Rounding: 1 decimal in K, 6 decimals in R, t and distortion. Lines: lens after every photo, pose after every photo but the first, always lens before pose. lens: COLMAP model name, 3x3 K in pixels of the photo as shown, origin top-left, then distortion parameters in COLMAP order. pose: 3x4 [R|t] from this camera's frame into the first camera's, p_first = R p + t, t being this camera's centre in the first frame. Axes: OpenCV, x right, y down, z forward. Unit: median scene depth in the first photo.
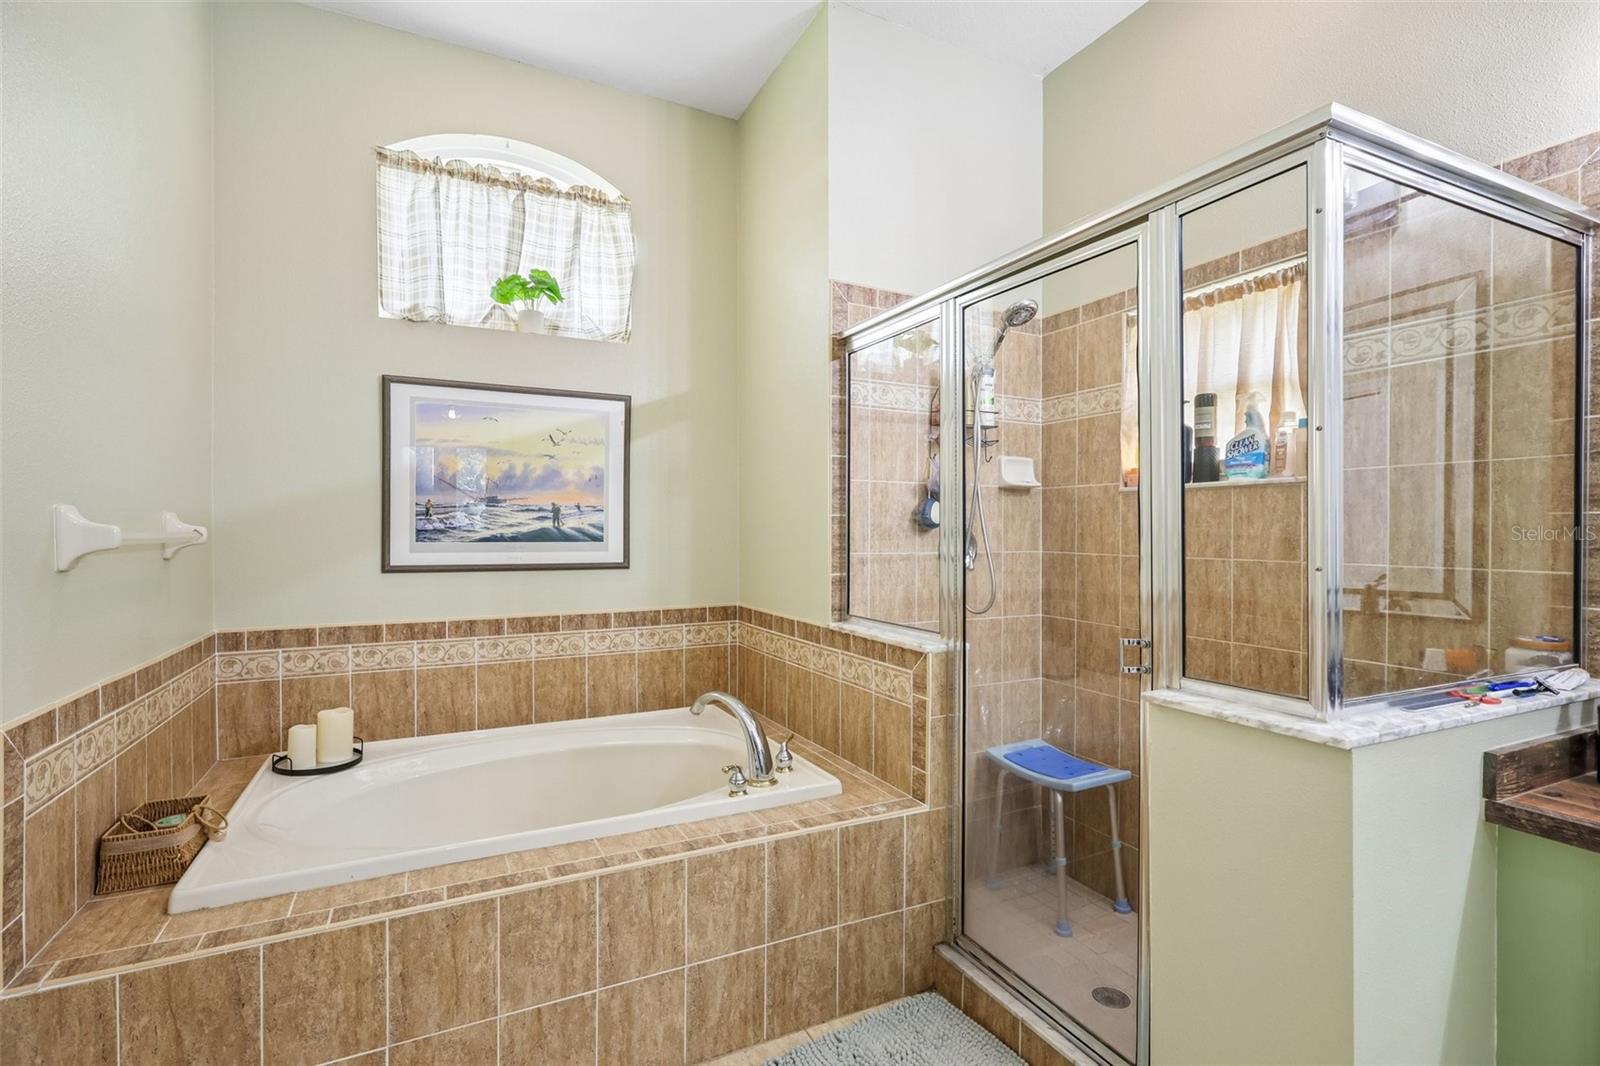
lens RADIAL K [[742.2, 0, 795.7], [0, 742.2, 535.1], [0, 0, 1]] dist [-0.003446, 0.001169]
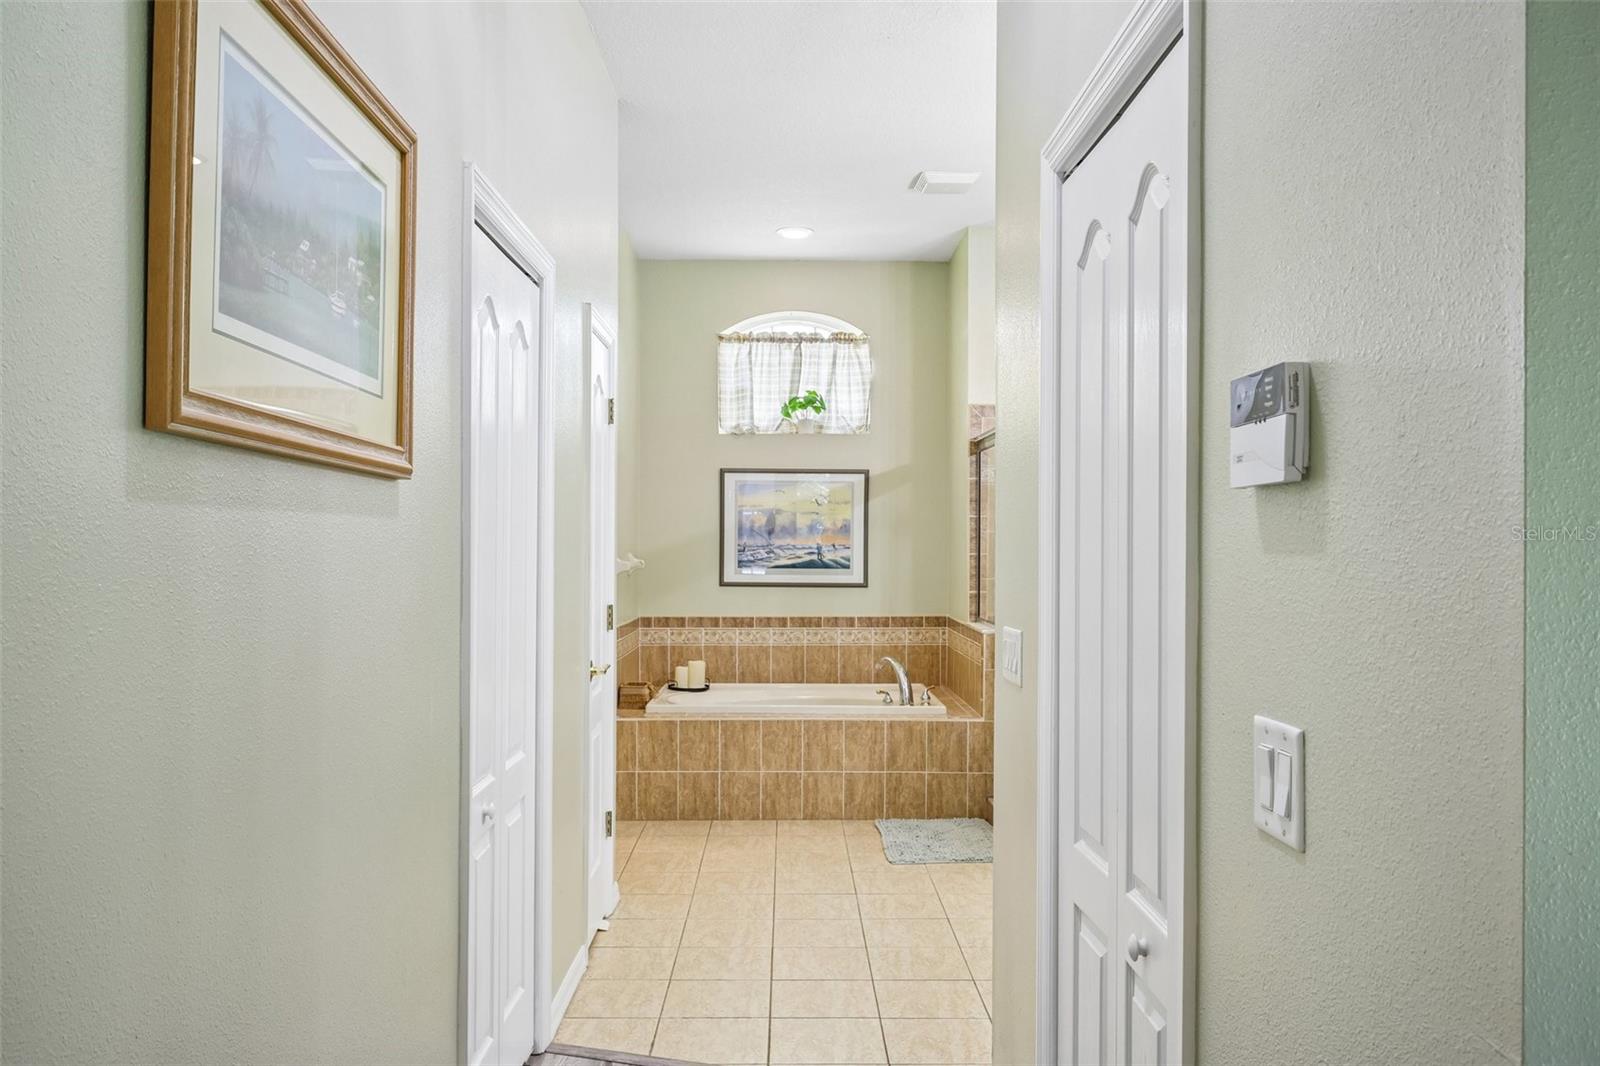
lens RADIAL K [[1258.8, 0, 791.1], [0, 1258.8, 547.9], [0, 0, 1]] dist [-0.005653, 0.013852]
pose [[0.897896, 0.003781, -0.440191, 0.843696], [-0.005320, 0.999983, -0.002262, -0.030179], [0.440175, 0.004373, 0.897901, -1.492361]]
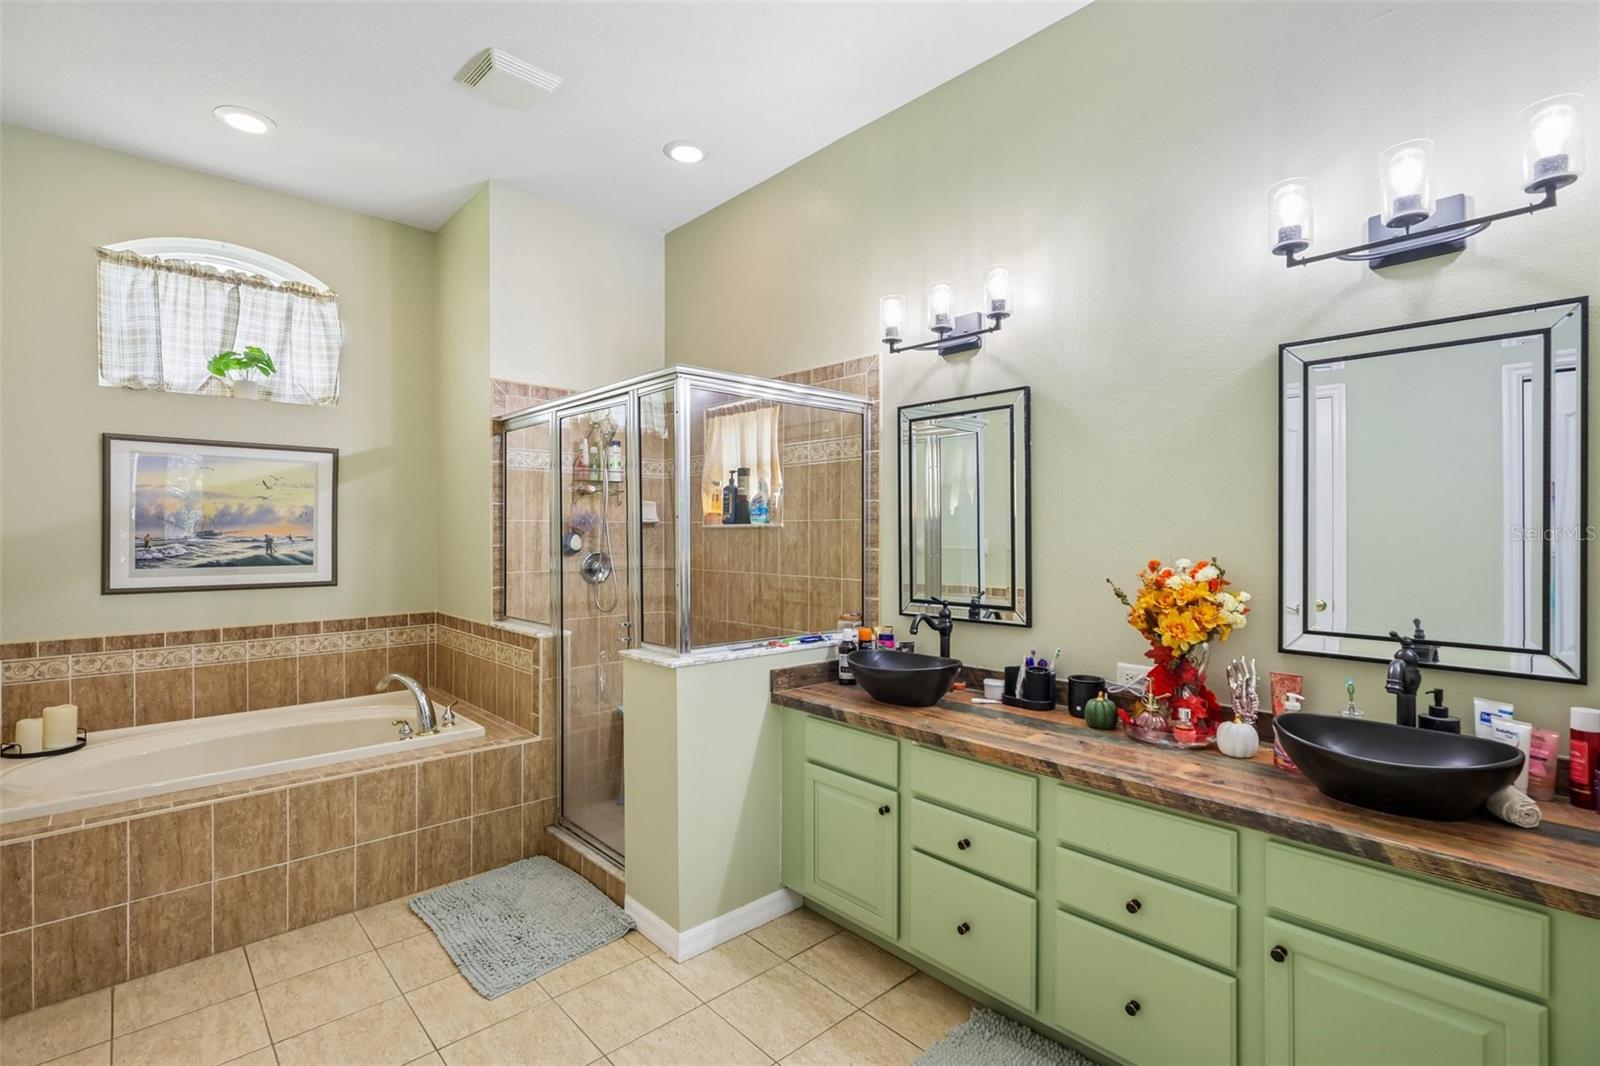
lens RADIAL K [[742.2, 0, 798.9], [0, 742.2, 530.9], [0, 0, 1]] dist [-0.003446, 0.001169]
pose [[0.960100, -0.003133, 0.279641, 0.203336], [0.005444, 0.999957, -0.007490, -0.039067], [-0.279605, 0.008713, 0.960076, -0.492770]]
